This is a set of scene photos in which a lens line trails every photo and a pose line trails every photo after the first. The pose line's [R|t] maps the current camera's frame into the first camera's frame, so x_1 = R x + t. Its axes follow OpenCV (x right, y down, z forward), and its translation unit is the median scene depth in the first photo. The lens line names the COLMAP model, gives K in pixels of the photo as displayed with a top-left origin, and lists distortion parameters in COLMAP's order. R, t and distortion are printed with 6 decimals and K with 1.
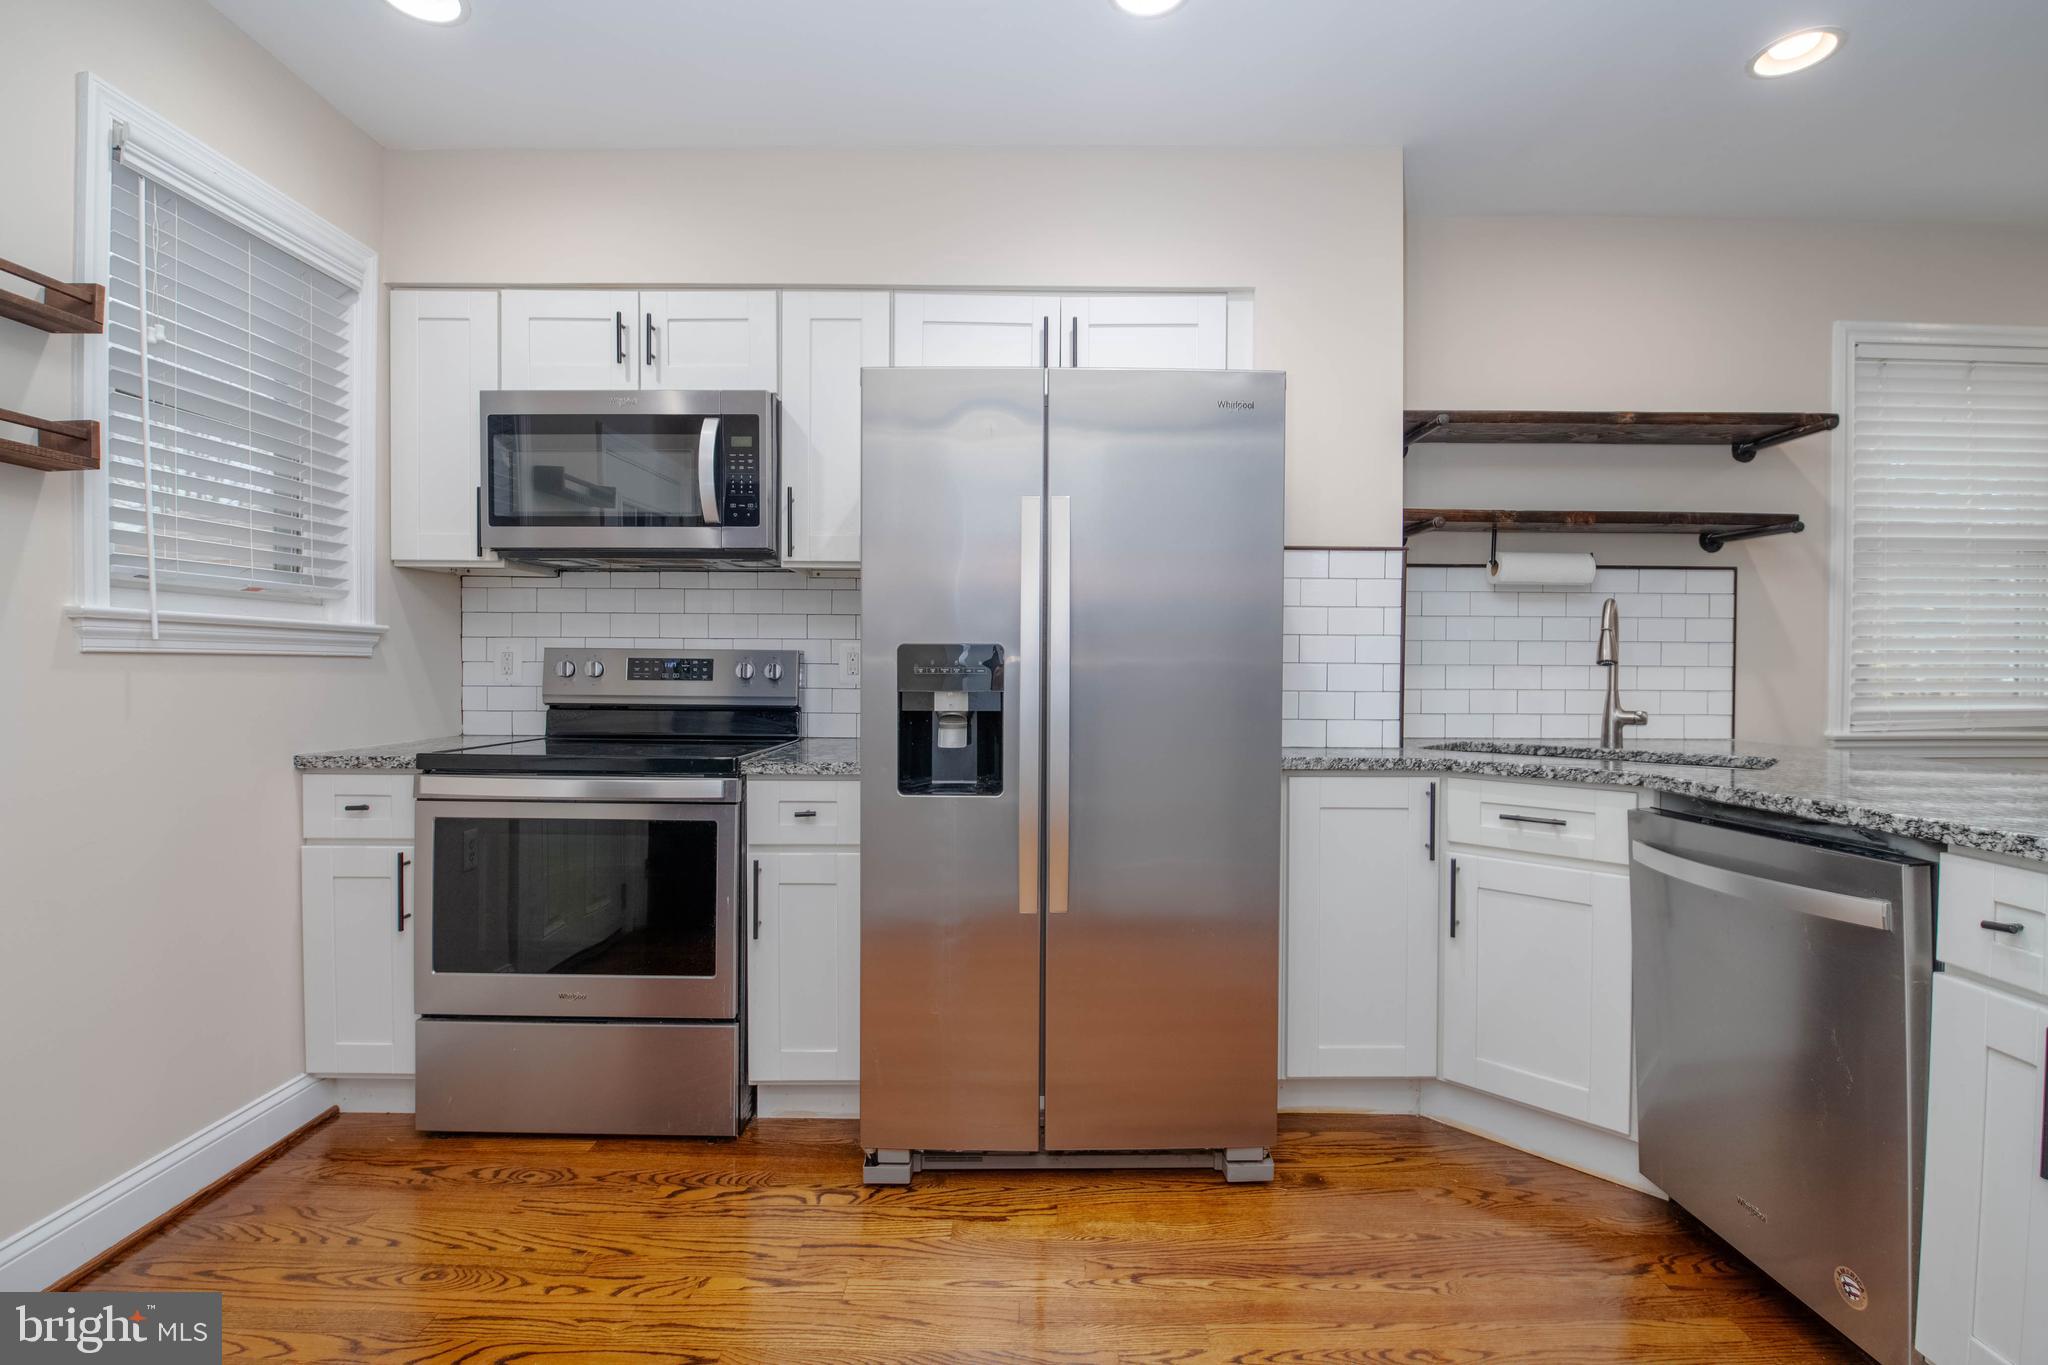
lens RADIAL K [[883.8, 0, 1029.1], [0, 883.8, 674.4], [0, 0, 1]] dist [-0.014522, -0.000209]
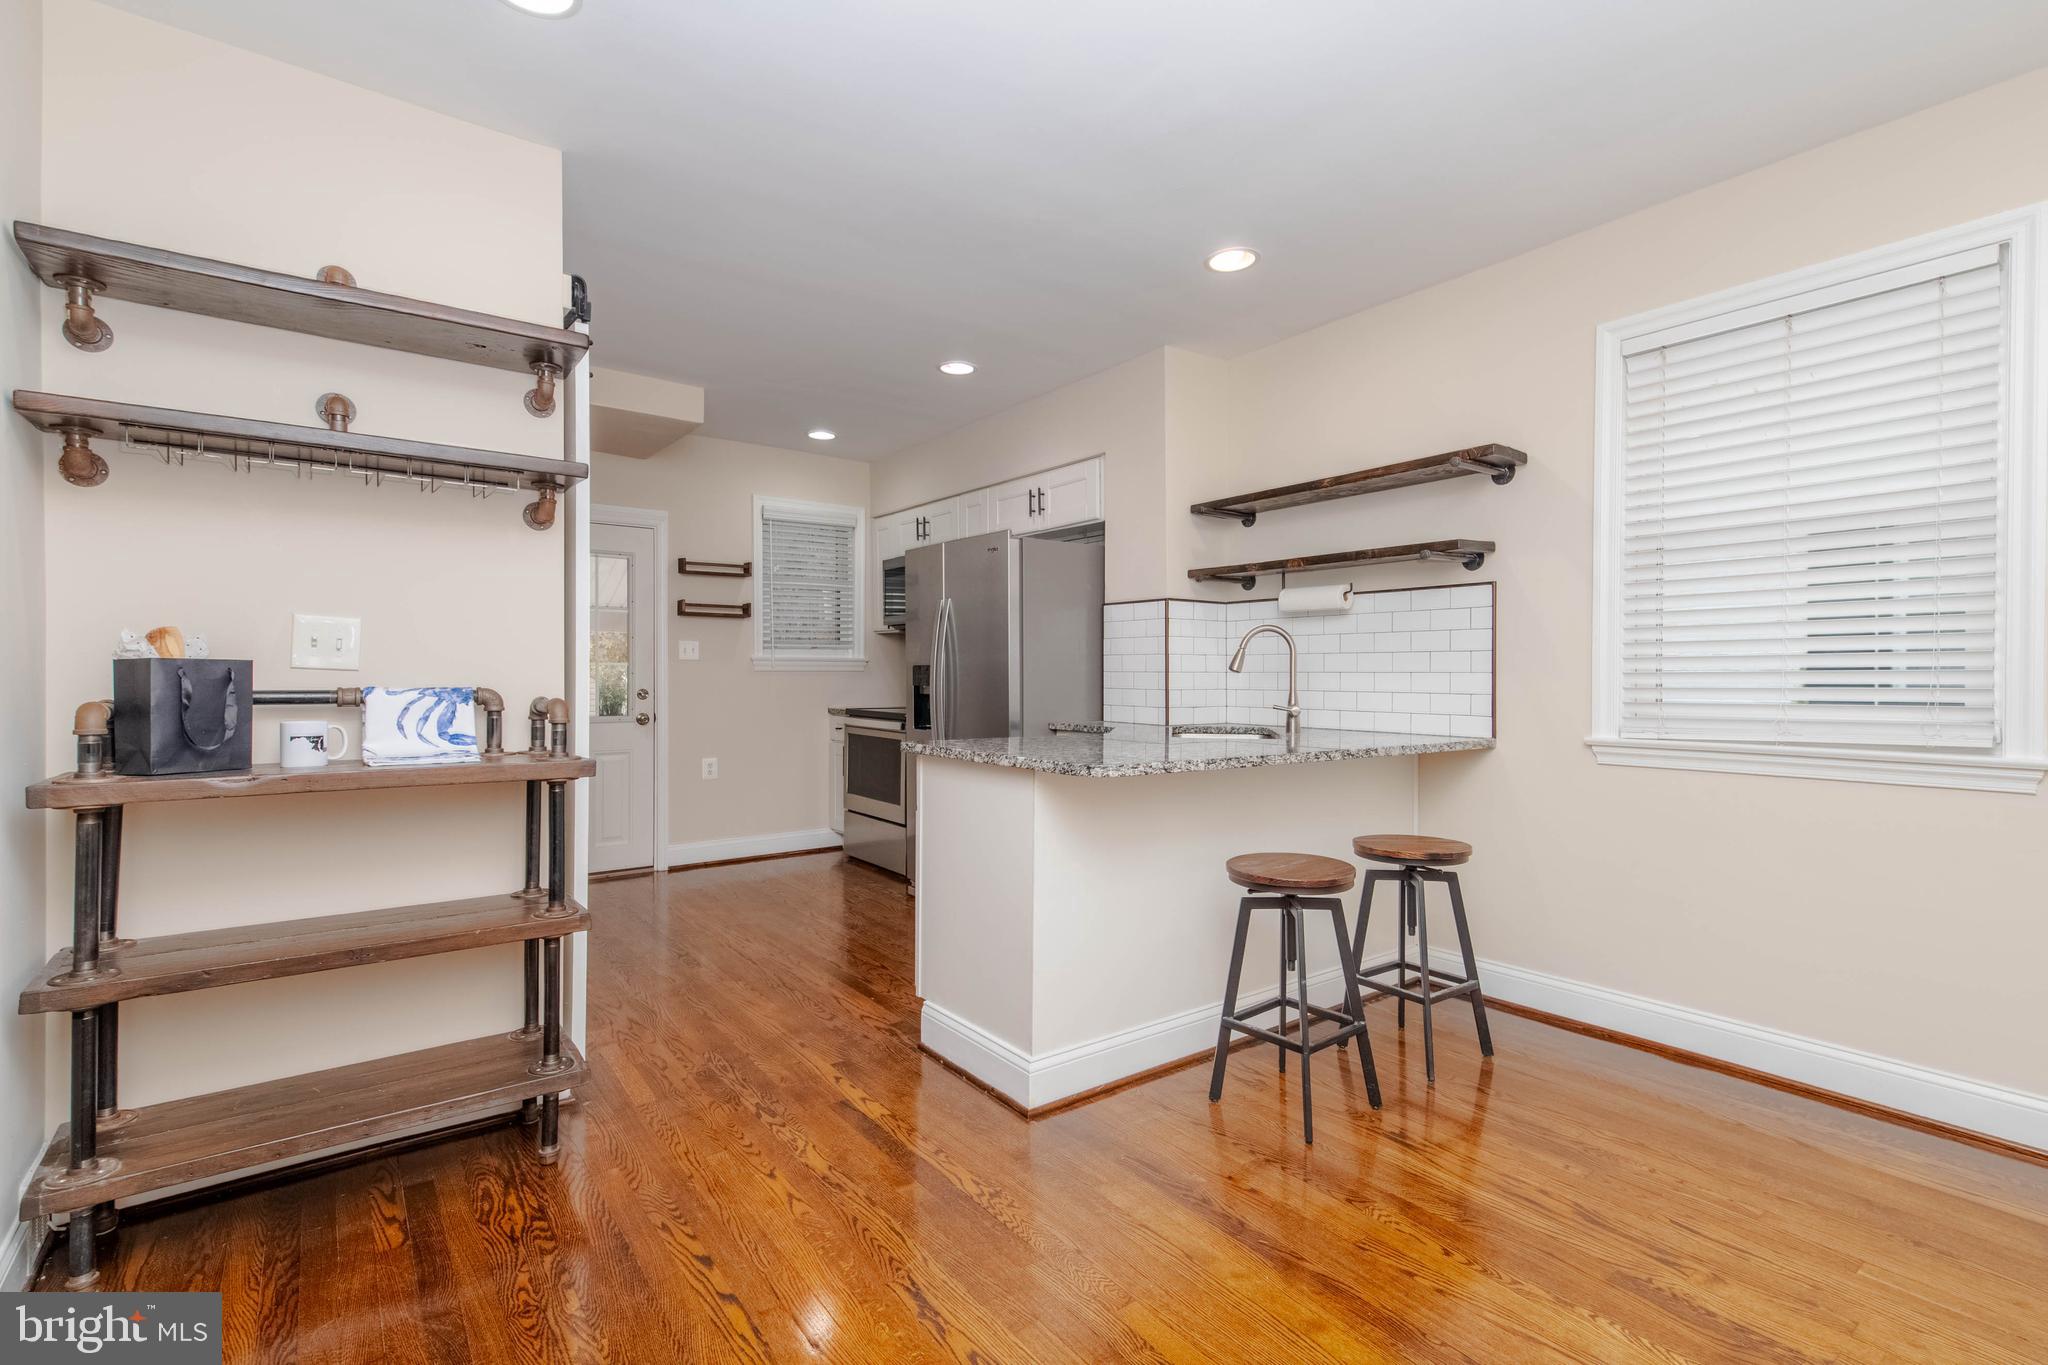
lens RADIAL K [[970.3, 0, 1033.5], [0, 970.3, 672.7], [0, 0, 1]] dist [-0.009429, -0.000650]
pose [[0.590249, -0.004992, -0.807206, 1.692140], [-0.007373, 0.999906, -0.011576, 0.012272], [0.807188, 0.012784, 0.590156, -0.216440]]
